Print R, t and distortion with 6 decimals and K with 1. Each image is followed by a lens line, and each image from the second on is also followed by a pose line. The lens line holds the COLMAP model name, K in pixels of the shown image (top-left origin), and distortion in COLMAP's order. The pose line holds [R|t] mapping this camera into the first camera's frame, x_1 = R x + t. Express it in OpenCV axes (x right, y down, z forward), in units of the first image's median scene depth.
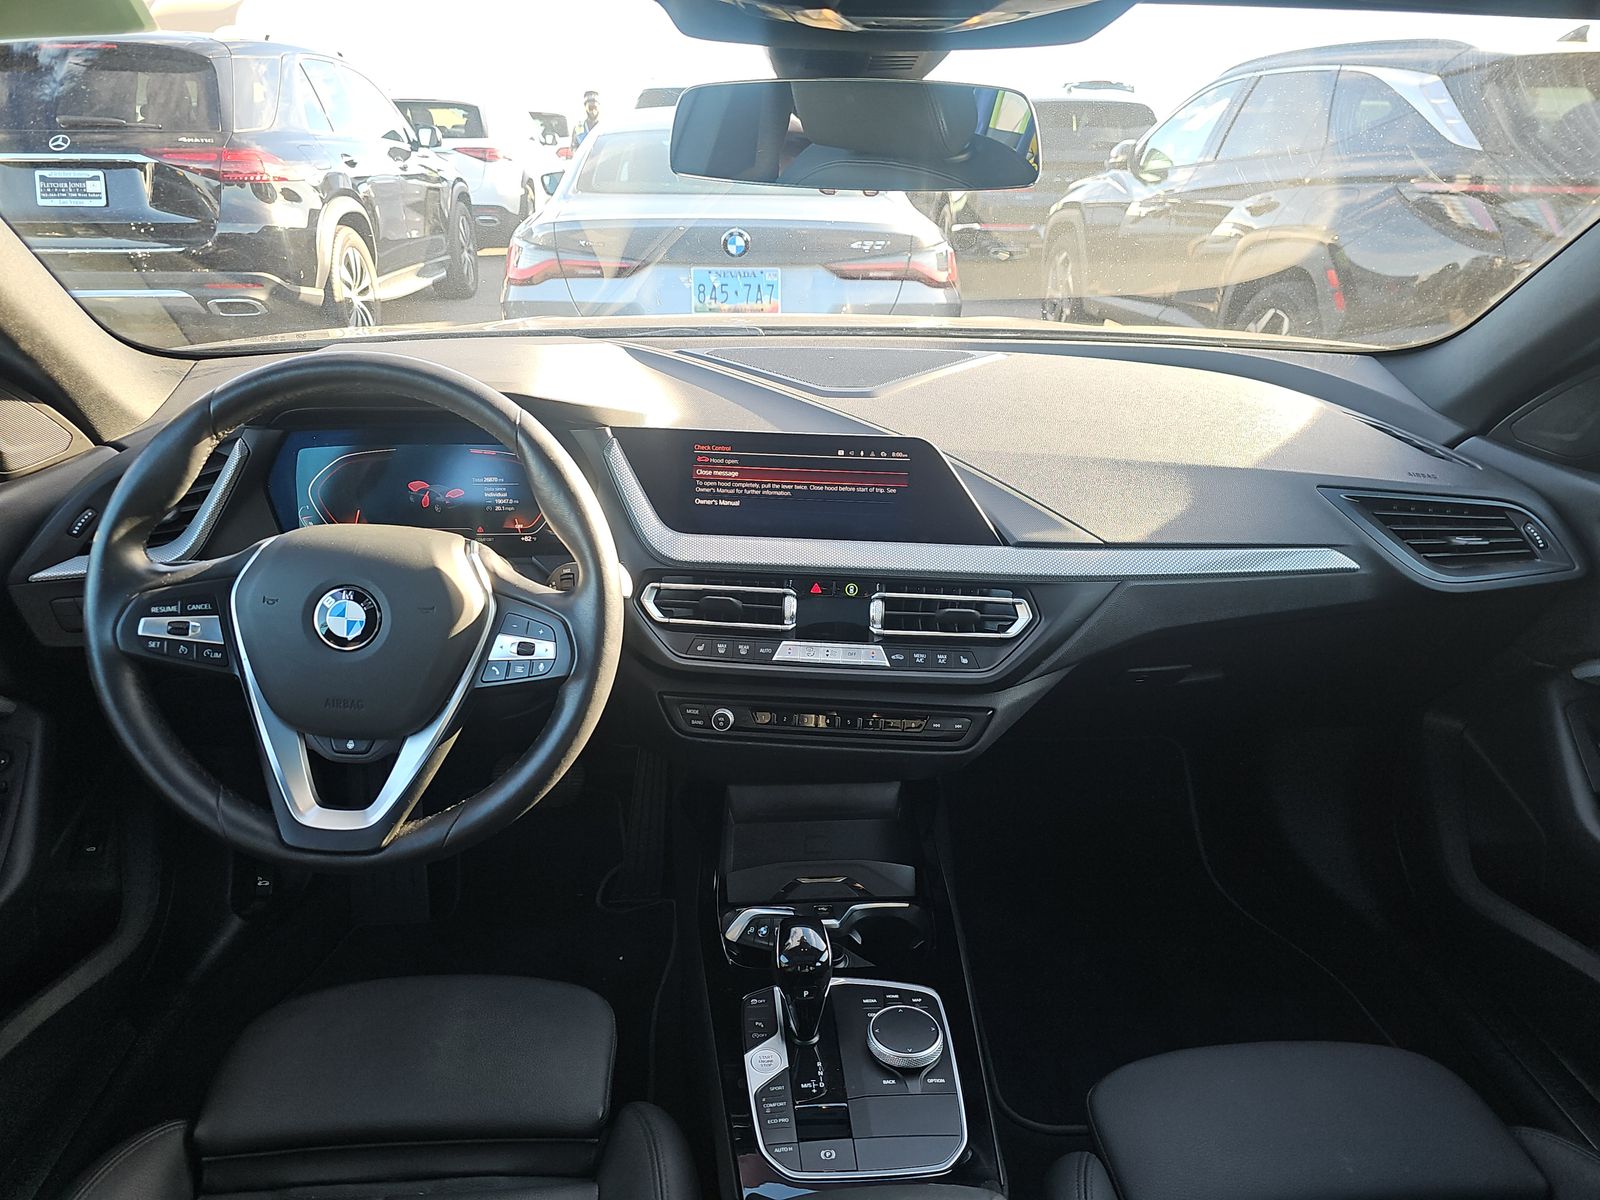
lens RADIAL K [[1044.5, 0, 800.0], [0, 1044.5, 600.0], [0, 0, 1]] dist [0.116927, -0.156350]
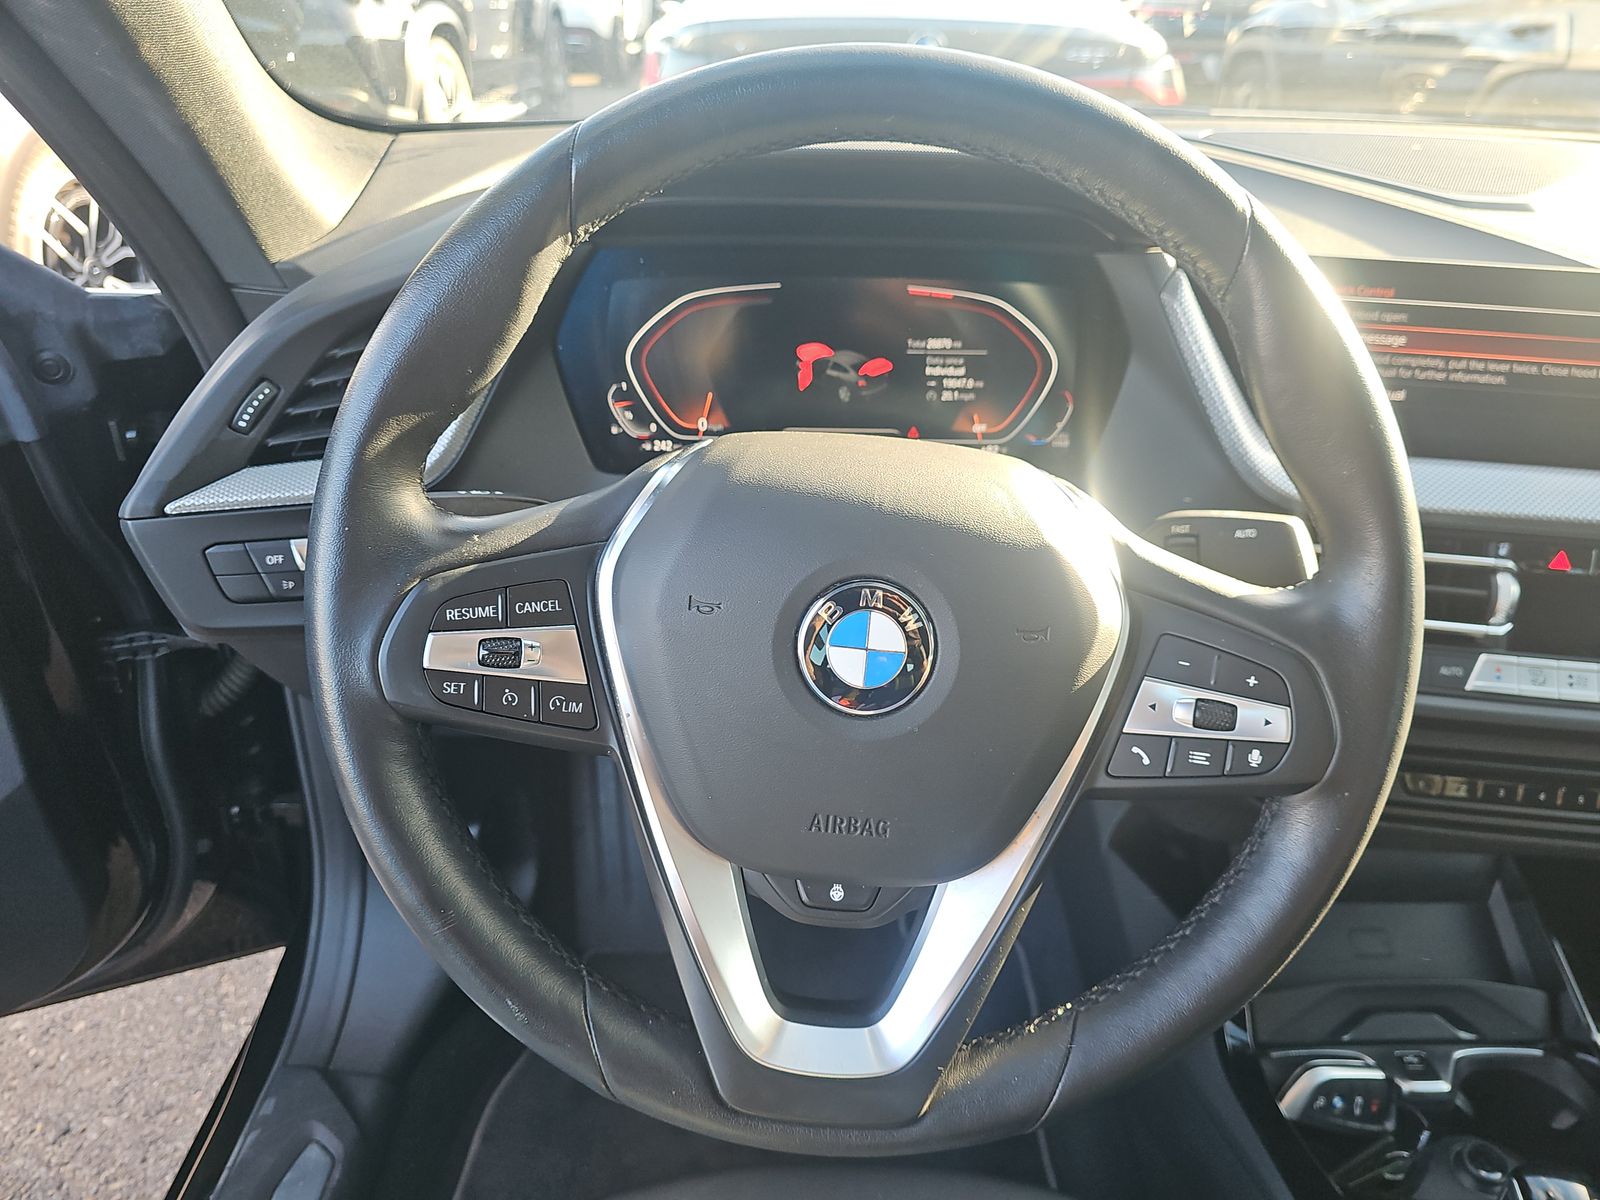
lens RADIAL K [[1101.6, 0, 842.0], [0, 1101.6, 603.0], [0, 0, 1]] dist [0.036284, -0.100349]
pose [[0.999232, 0.028052, -0.027349, -0.405397], [-0.024778, 0.993233, 0.113465, -0.053317], [0.030346, -0.112700, 0.993166, 0.504257]]
